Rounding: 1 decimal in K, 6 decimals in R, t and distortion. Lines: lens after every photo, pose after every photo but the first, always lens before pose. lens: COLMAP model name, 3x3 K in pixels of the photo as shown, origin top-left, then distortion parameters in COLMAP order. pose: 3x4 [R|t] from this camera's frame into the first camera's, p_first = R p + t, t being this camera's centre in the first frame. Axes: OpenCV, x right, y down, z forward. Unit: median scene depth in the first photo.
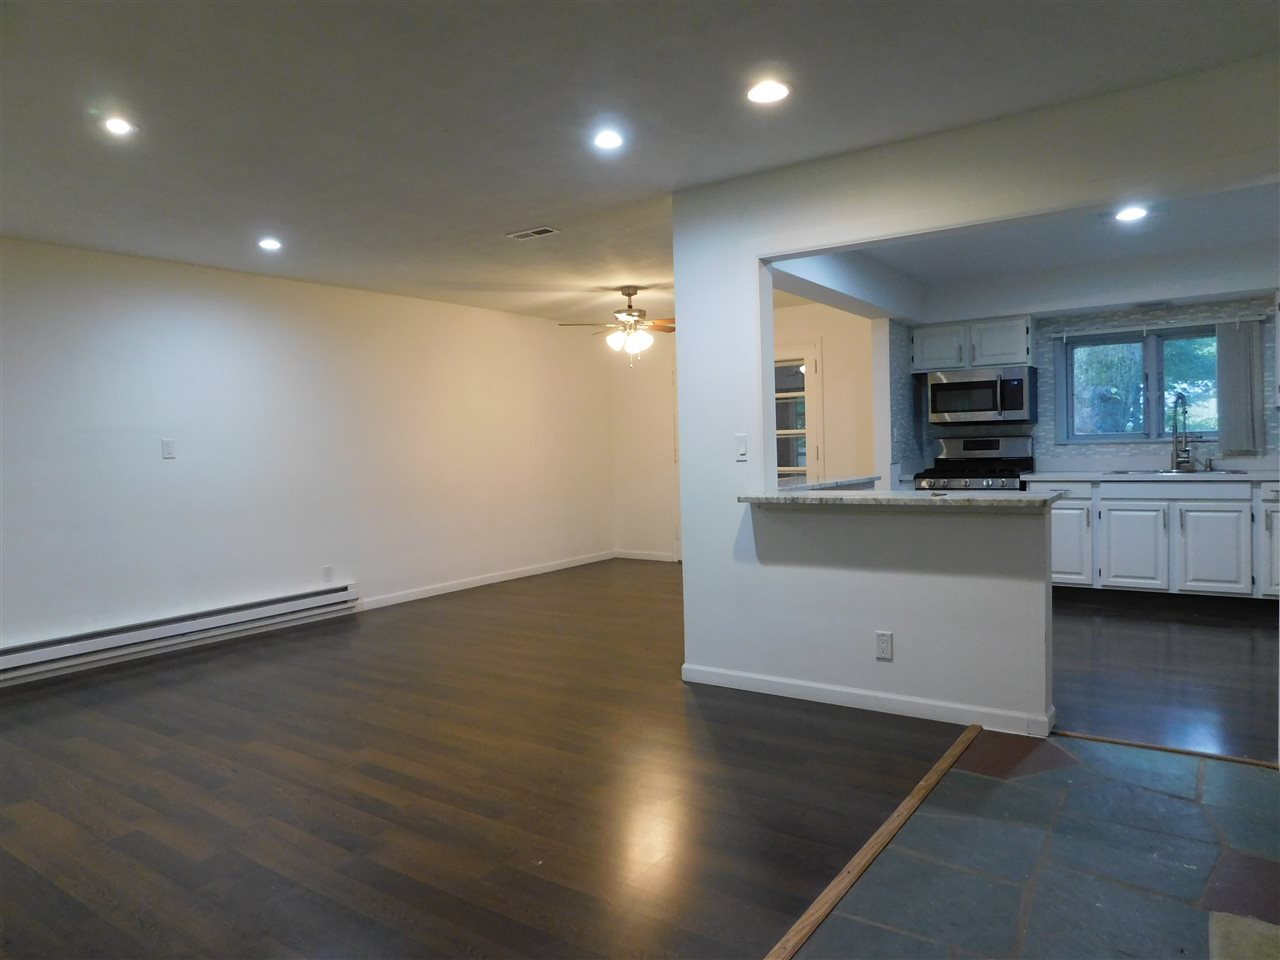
lens RADIAL K [[847.5, 0, 639.9], [0, 847.5, 477.2], [0, 0, 1]] dist [-0.048792, 0.020810]
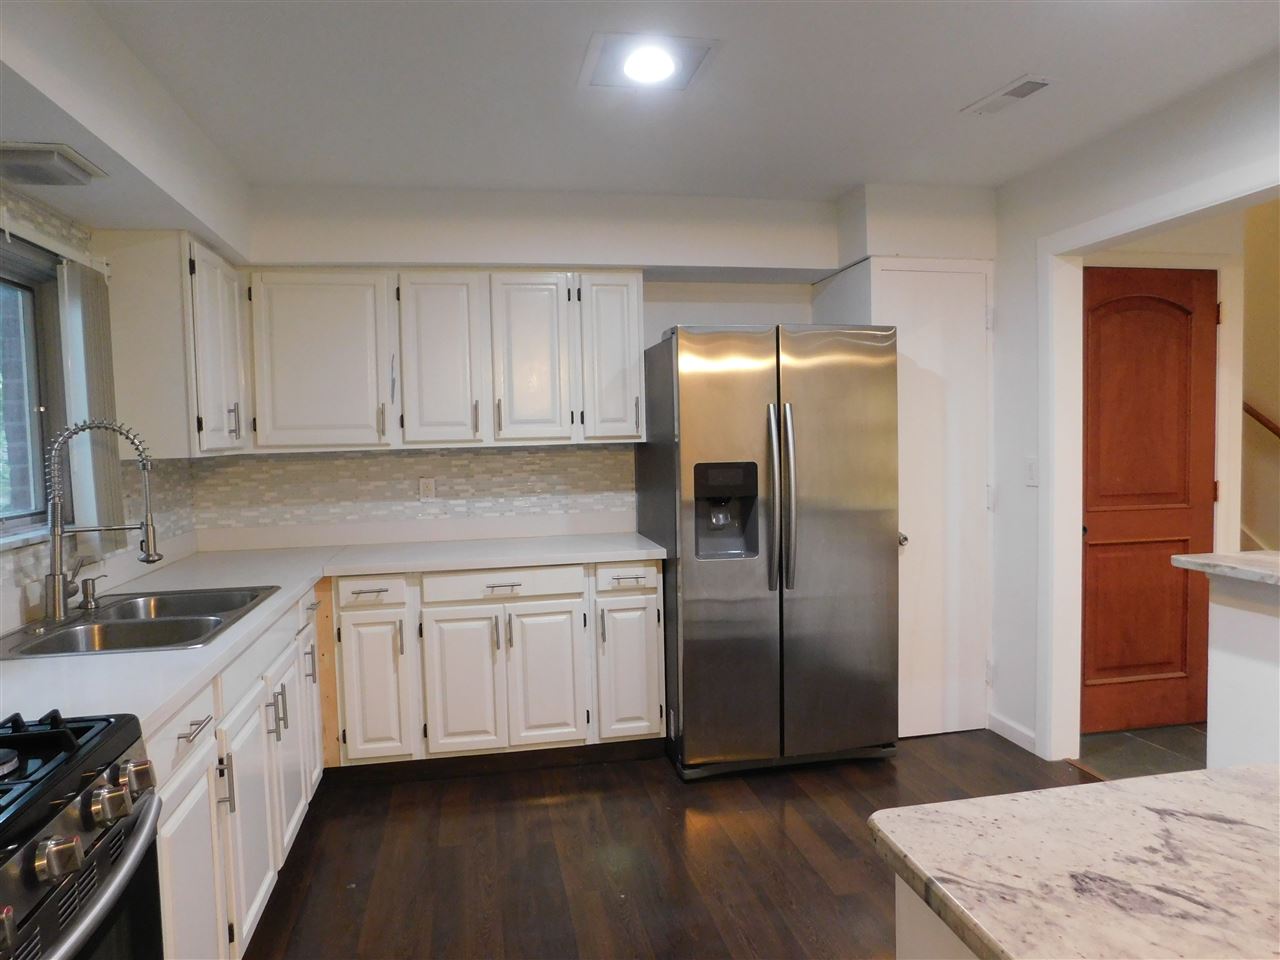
lens RADIAL K [[847.5, 0, 638.5], [0, 847.5, 484.4], [0, 0, 1]] dist [-0.048792, 0.020810]
pose [[-0.722110, 0.005113, 0.691760, 0.208742], [0.068012, 0.995653, 0.063637, -0.081099], [-0.688427, 0.093001, -0.719318, 1.193699]]
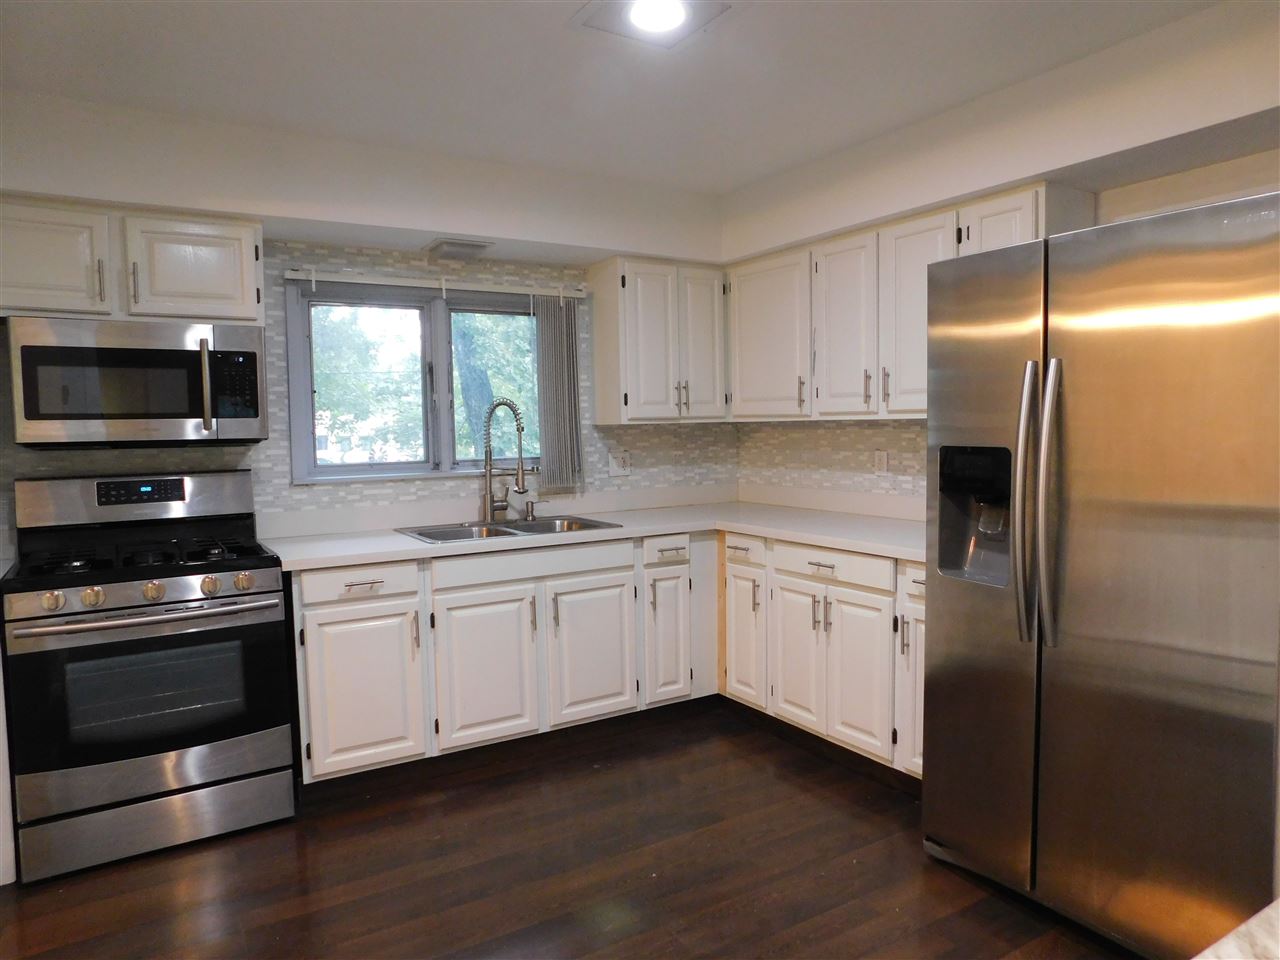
lens RADIAL K [[847.5, 0, 640.8], [0, 847.5, 479.5], [0, 0, 1]] dist [-0.048792, 0.020810]
pose [[0.389415, -0.039532, 0.920214, 0.104679], [0.038075, 0.998915, 0.026800, -0.051032], [-0.920275, 0.024600, 0.390498, 0.629775]]
